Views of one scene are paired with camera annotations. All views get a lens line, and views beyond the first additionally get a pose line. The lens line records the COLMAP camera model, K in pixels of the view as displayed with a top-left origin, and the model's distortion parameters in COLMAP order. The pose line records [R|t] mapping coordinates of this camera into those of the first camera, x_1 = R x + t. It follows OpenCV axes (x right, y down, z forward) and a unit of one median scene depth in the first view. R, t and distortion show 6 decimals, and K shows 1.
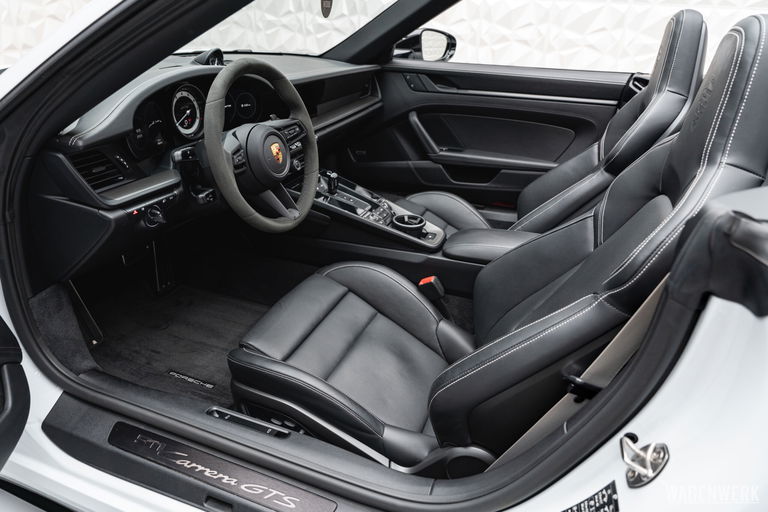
lens RADIAL K [[520.8, 0, 384.0], [0, 520.8, 256.0], [0, 0, 1]] dist [-0.006729, -0.001091]
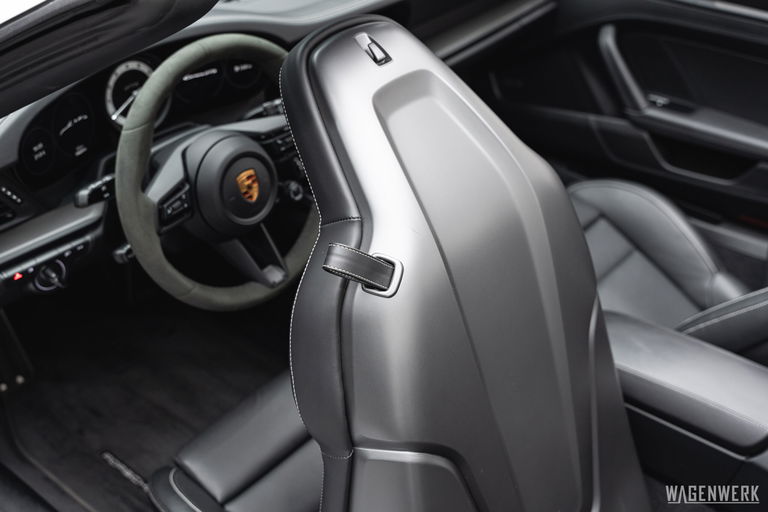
lens RADIAL K [[976.9, 0, 394.7], [0, 976.9, 258.0], [0, 0, 1]] dist [0.021075, 0.043372]
pose [[0.947148, 0.164536, -0.275386, 0.293375], [-0.124200, 0.979580, 0.158109, -0.317912], [0.295777, -0.115549, 0.948243, -0.065766]]
